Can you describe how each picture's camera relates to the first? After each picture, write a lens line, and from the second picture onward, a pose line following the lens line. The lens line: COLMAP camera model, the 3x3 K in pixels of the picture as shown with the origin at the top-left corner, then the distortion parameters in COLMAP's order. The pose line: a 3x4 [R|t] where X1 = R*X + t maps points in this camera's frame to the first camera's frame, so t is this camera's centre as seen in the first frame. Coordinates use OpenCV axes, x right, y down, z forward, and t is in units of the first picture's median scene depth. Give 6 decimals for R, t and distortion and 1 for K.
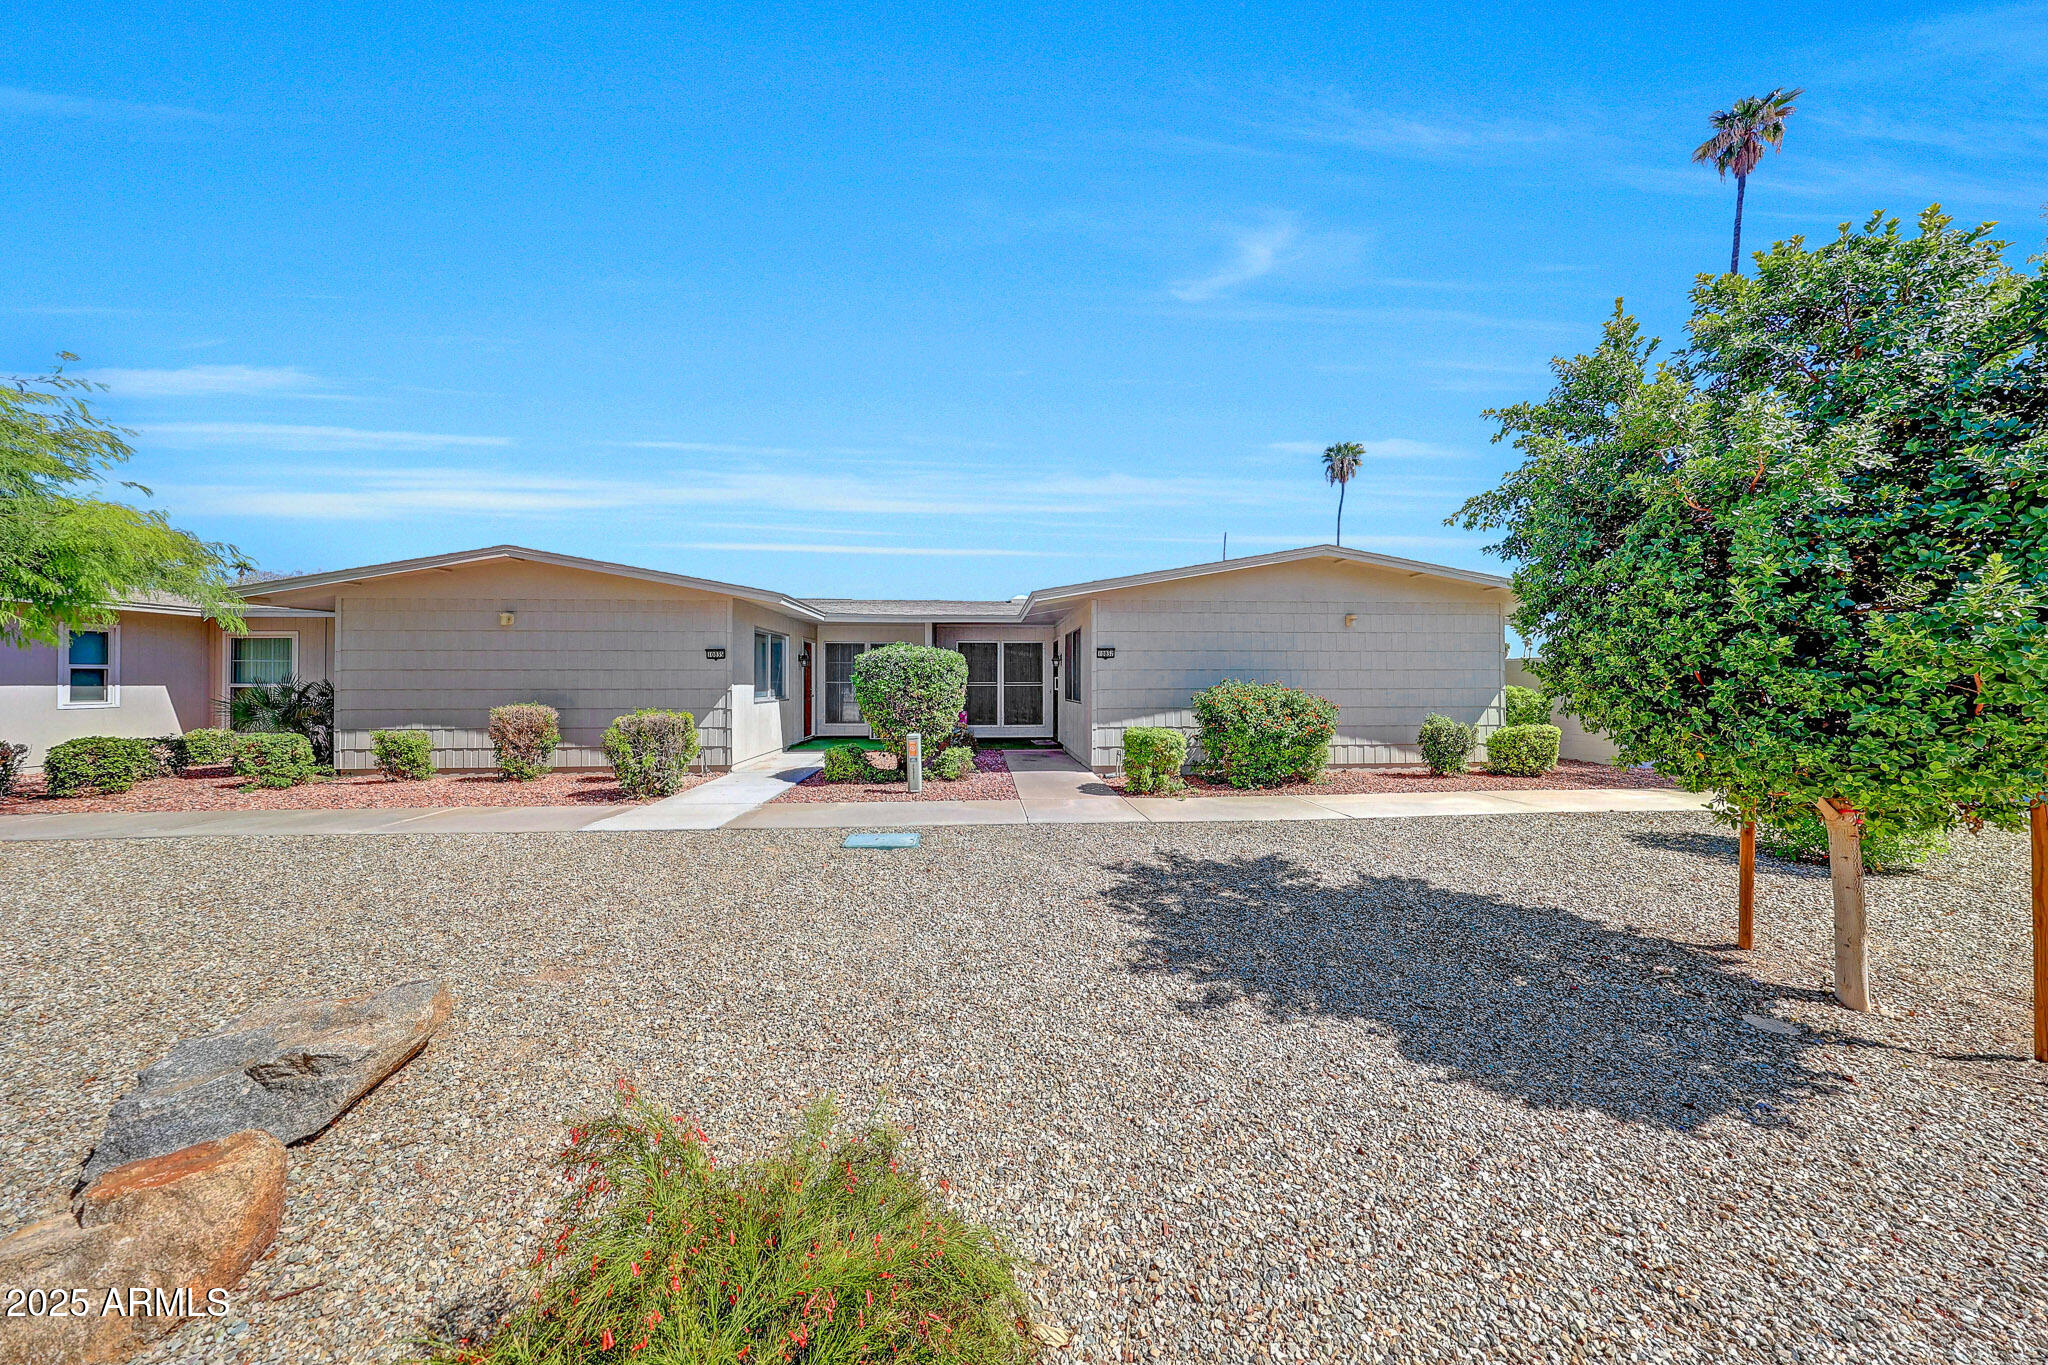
lens RADIAL K [[605.9, 0, 1024.0], [0, 605.9, 682.5], [0, 0, 1]] dist [-0.010058, -0.000050]
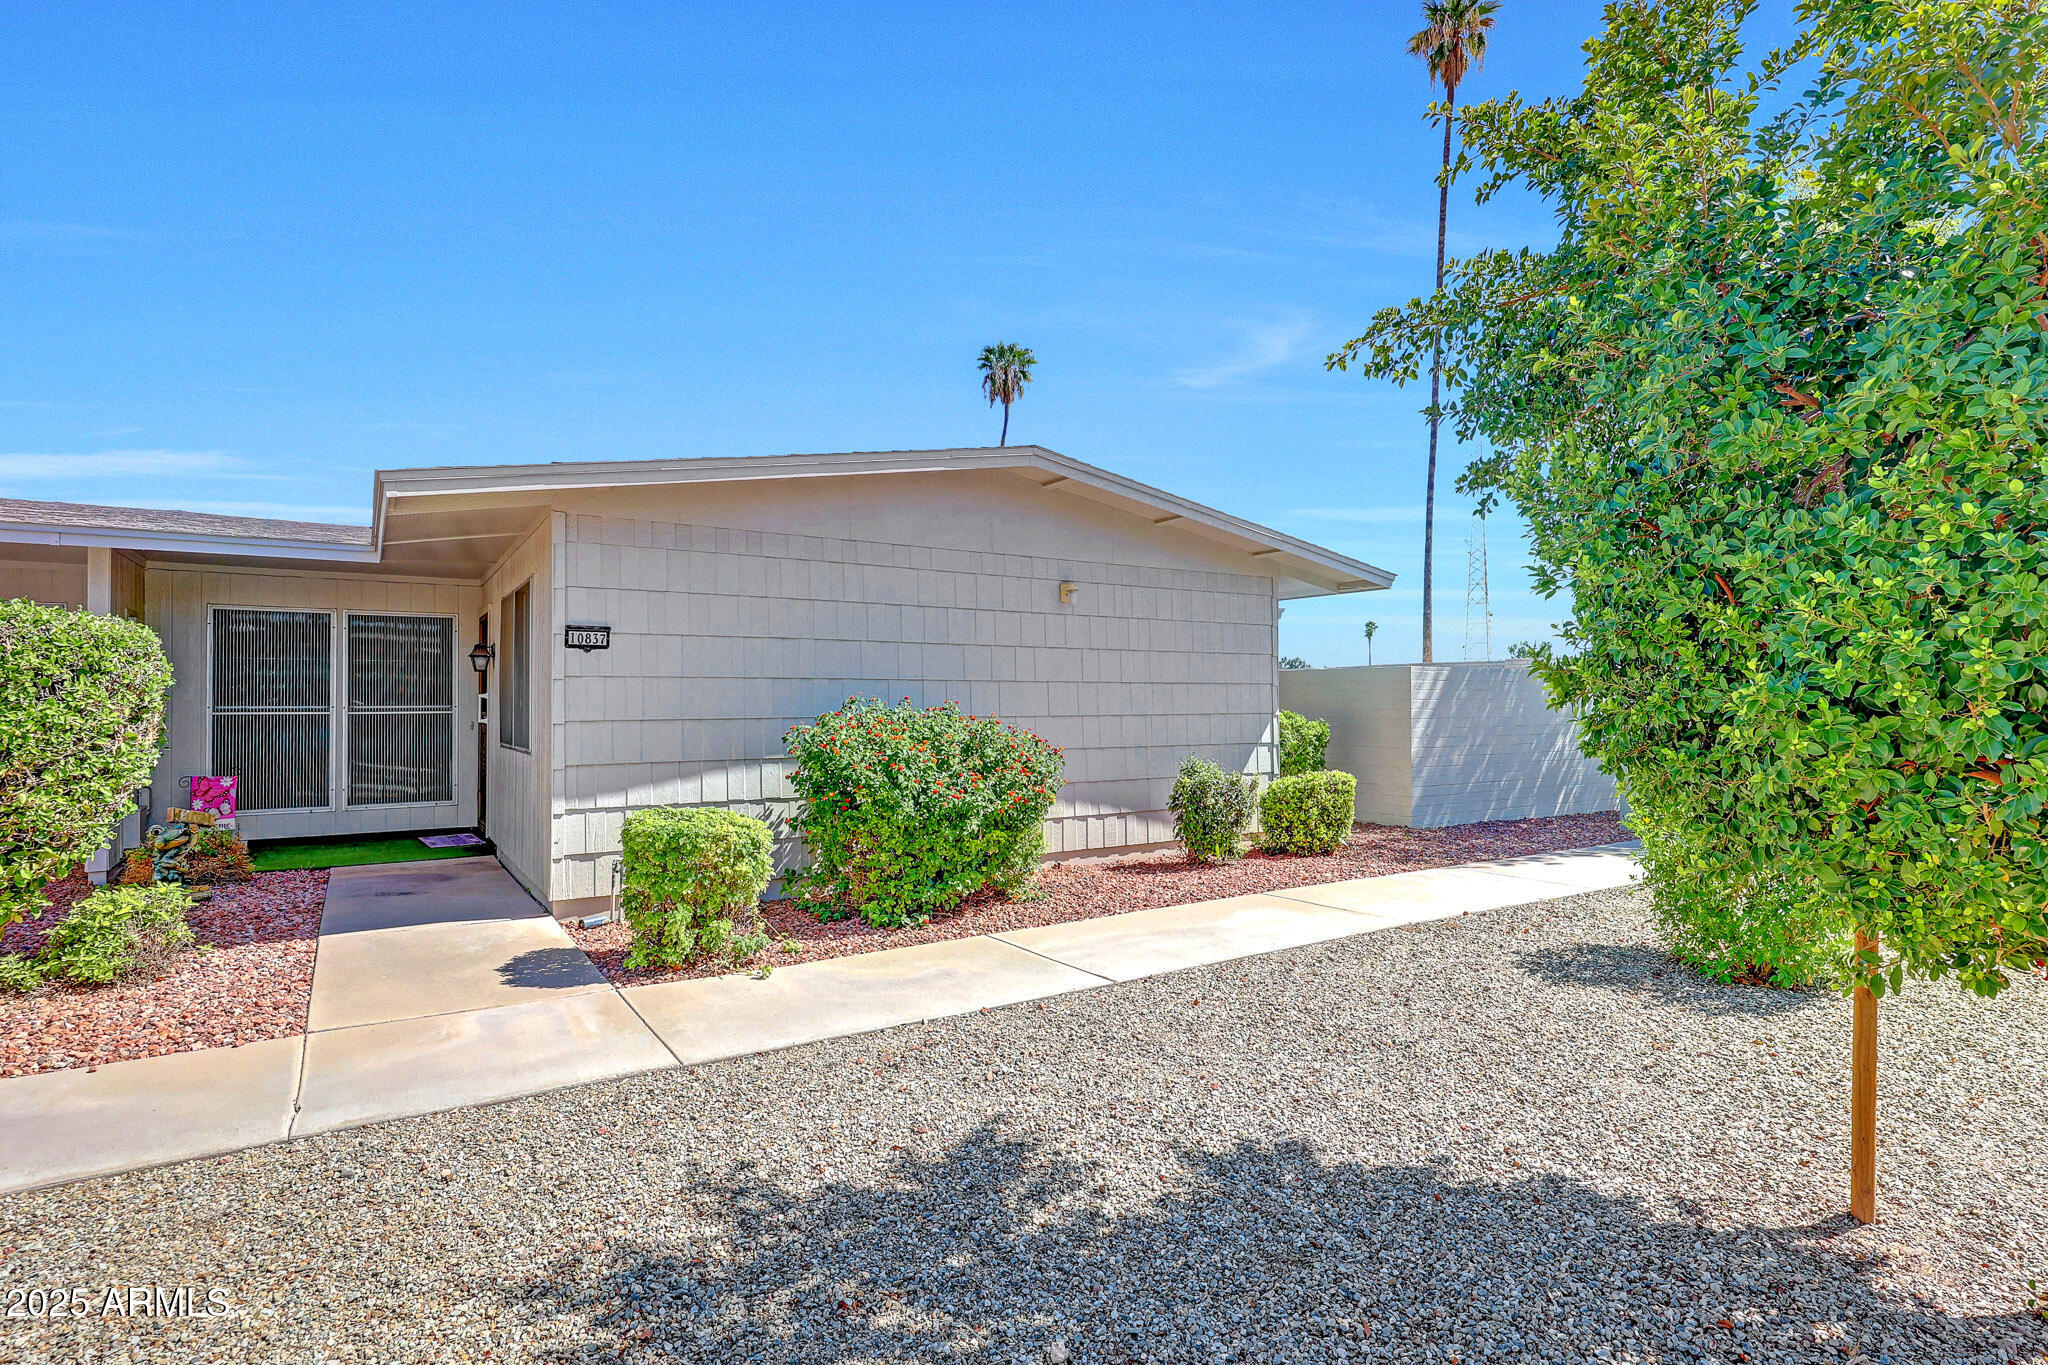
lens RADIAL K [[991.8, 0, 1024.0], [0, 991.8, 682.5], [0, 0, 1]] dist [0.010782, -0.000633]
pose [[0.870753, 0.009553, 0.491627, 0.063504], [0.002062, 0.999732, -0.023077, 0.000806], [-0.491716, 0.021108, 0.870500, 0.248379]]
